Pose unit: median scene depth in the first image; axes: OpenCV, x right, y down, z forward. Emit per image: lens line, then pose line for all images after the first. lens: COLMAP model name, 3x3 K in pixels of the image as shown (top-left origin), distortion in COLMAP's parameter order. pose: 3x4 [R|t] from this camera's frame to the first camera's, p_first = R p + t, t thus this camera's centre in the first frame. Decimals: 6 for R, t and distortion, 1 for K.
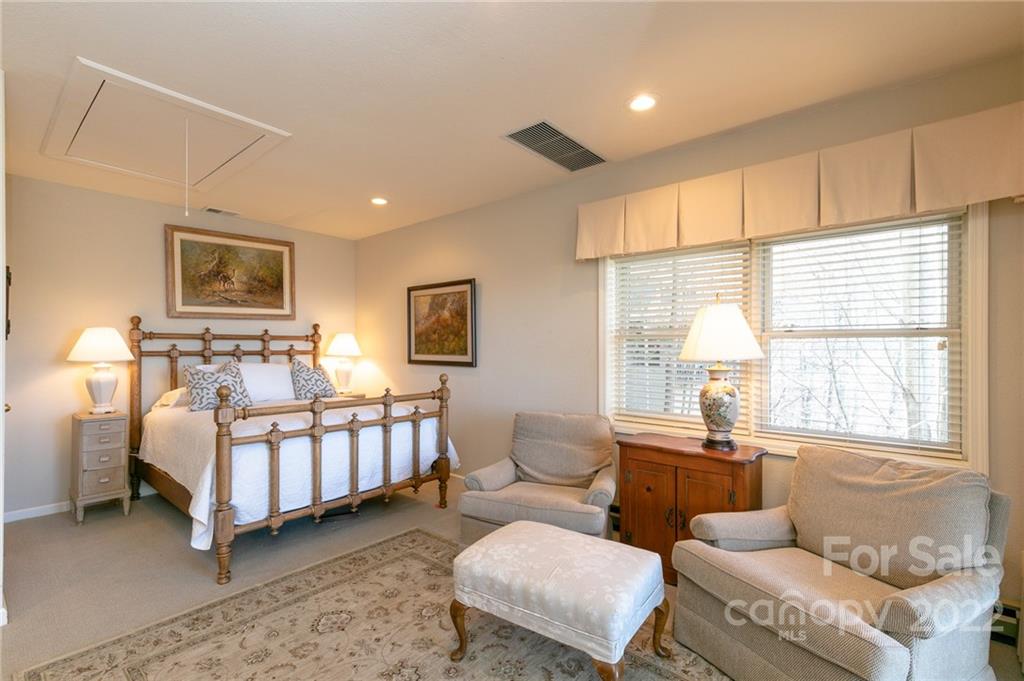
lens RADIAL K [[469.9, 0, 507.1], [0, 469.9, 348.2], [0, 0, 1]] dist [0.004387, 0.000001]
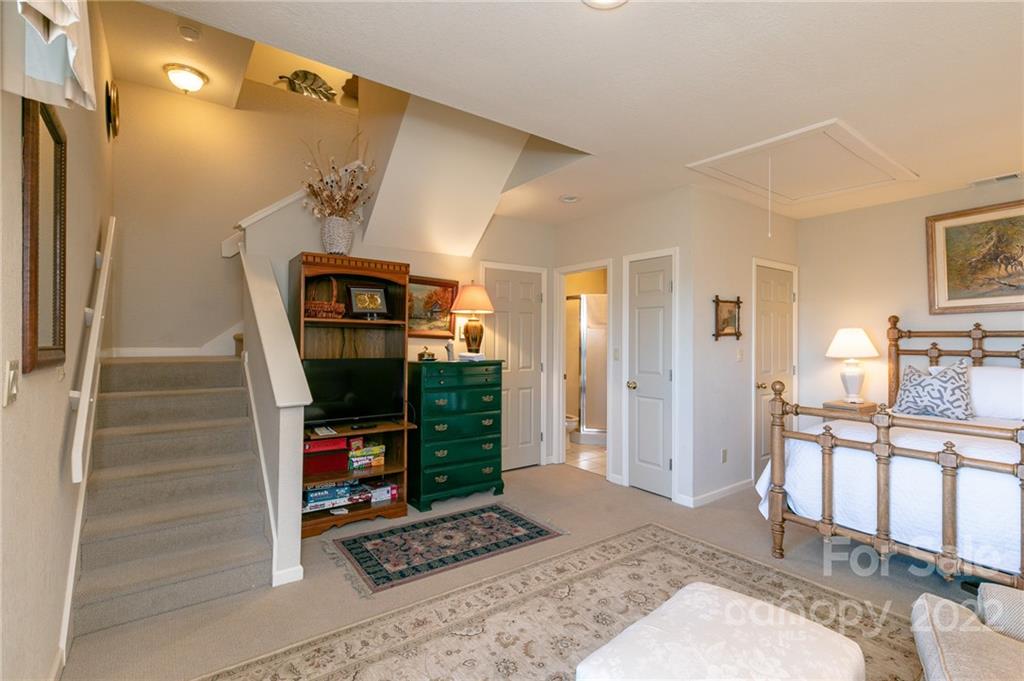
lens RADIAL K [[469.9, 0, 507.7], [0, 469.9, 337.4], [0, 0, 1]] dist [0.004387, 0.000001]
pose [[-0.226483, -0.006805, -0.973991, 0.418445], [-0.005531, 0.999968, -0.005700, -0.009688], [0.973999, 0.004096, -0.226513, 0.410305]]
